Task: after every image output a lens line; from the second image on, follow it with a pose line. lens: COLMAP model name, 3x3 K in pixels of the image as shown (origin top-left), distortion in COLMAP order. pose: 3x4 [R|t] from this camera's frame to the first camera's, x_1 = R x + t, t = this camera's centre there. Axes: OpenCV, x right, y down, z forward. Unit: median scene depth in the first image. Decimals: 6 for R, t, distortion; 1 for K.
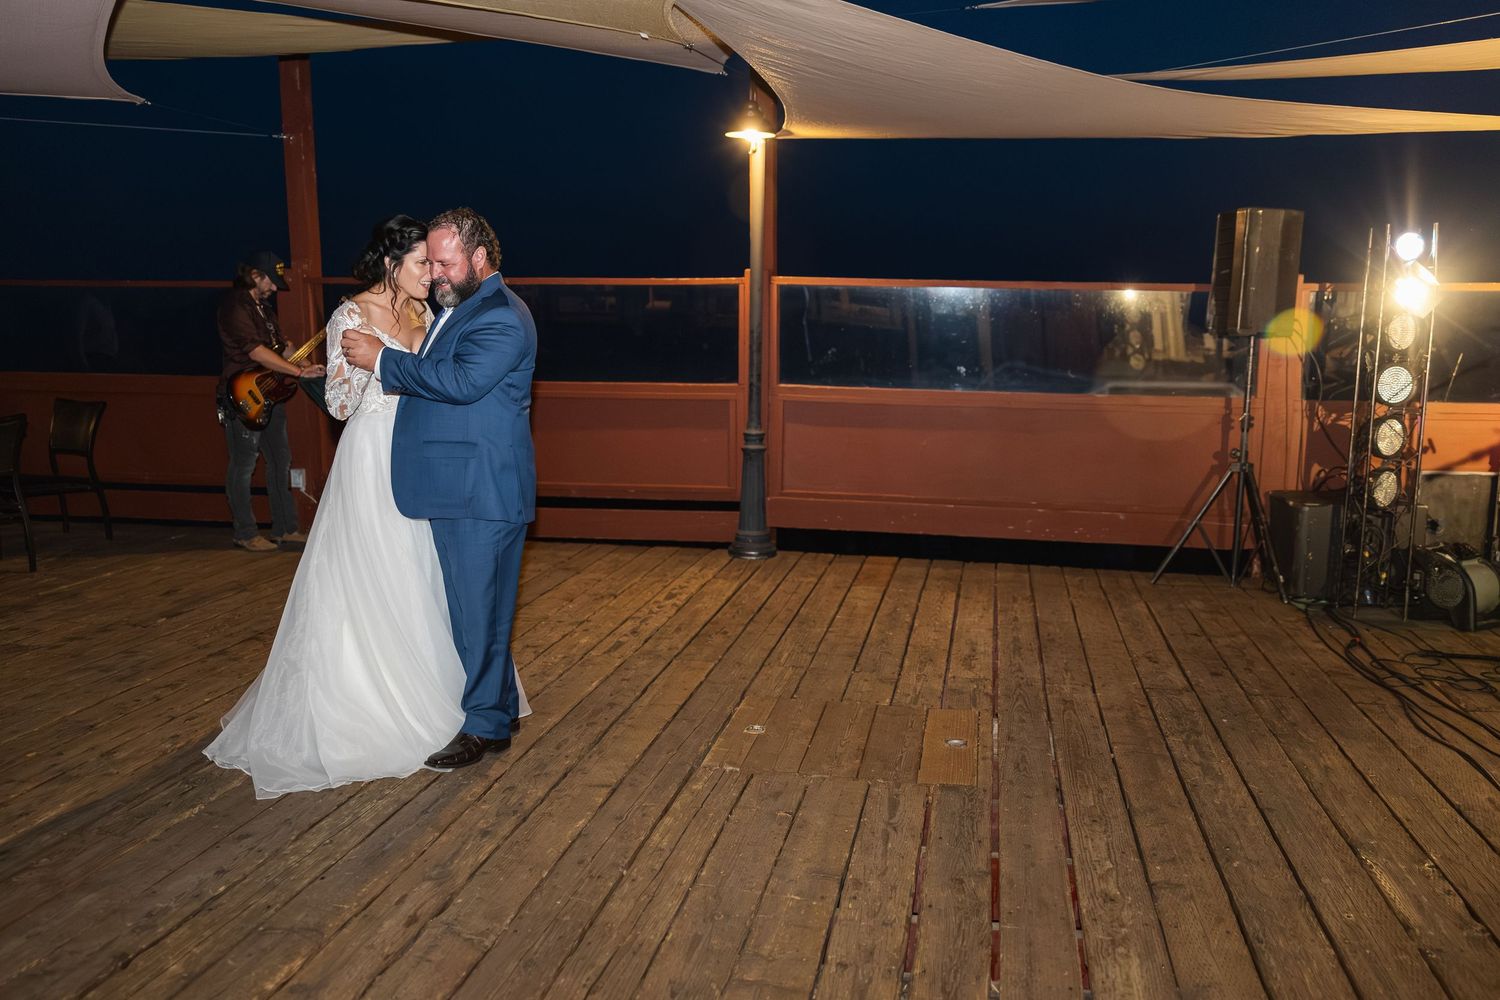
lens RADIAL K [[1215.4, 0, 776.5], [0, 1215.4, 536.3], [0, 0, 1]] dist [0.007227, -0.008677]
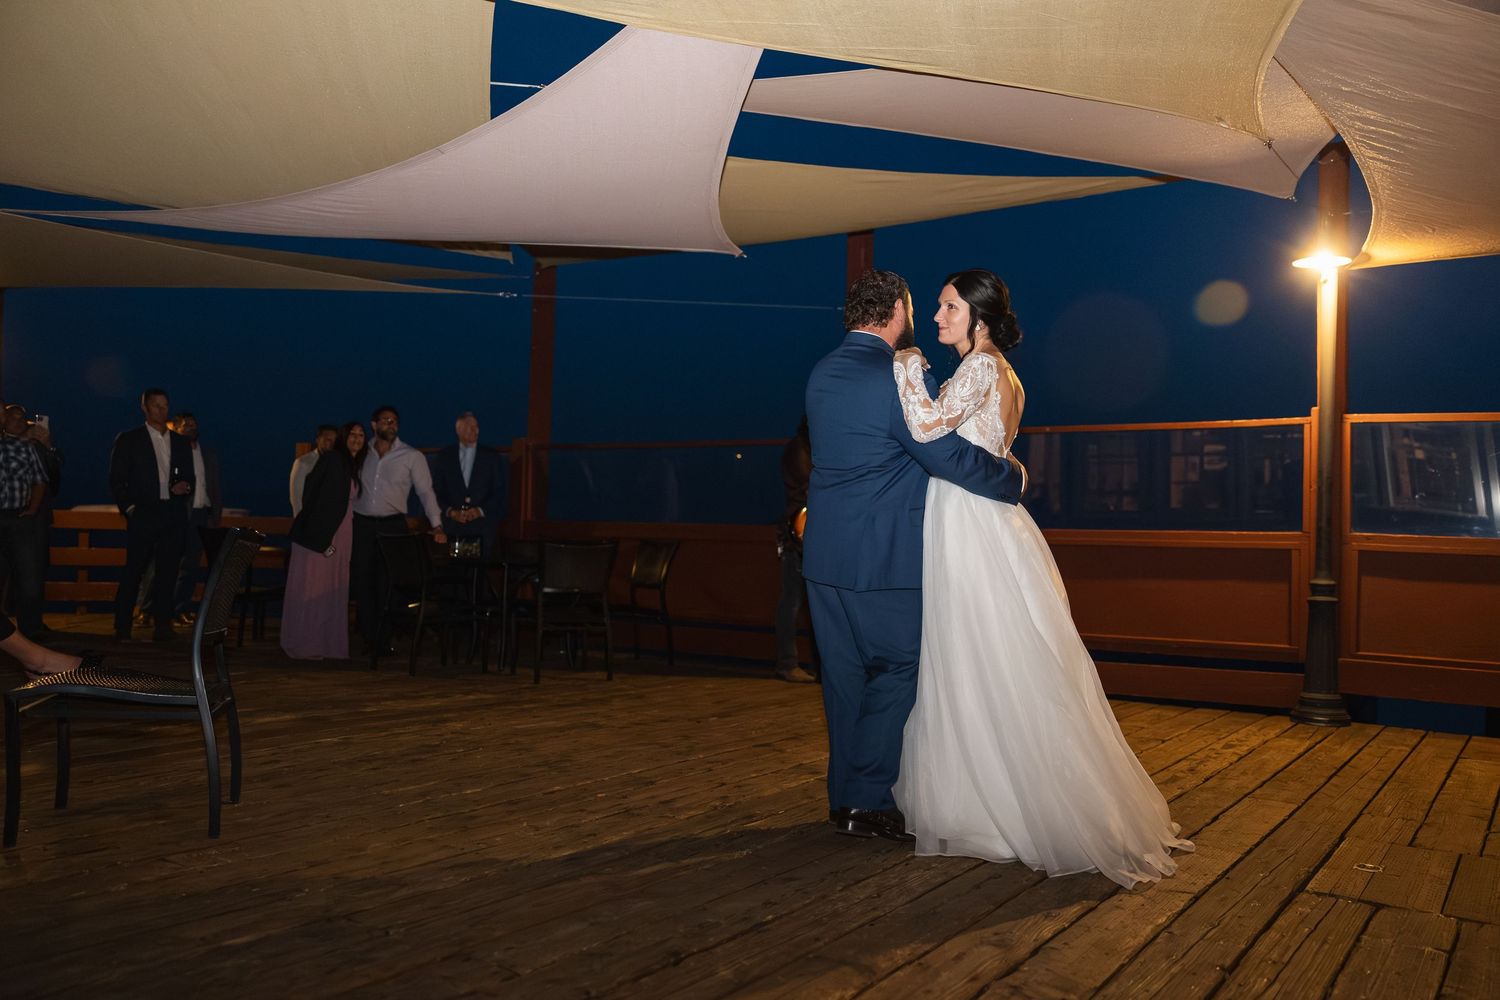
lens RADIAL K [[1215.4, 0, 780.0], [0, 1215.4, 505.5], [0, 0, 1]] dist [0.007227, -0.008677]
pose [[0.916304, 0.005866, -0.400440, -0.042628], [-0.083142, 0.980894, -0.175879, 0.077923], [0.391757, 0.194452, 0.899285, 0.057661]]
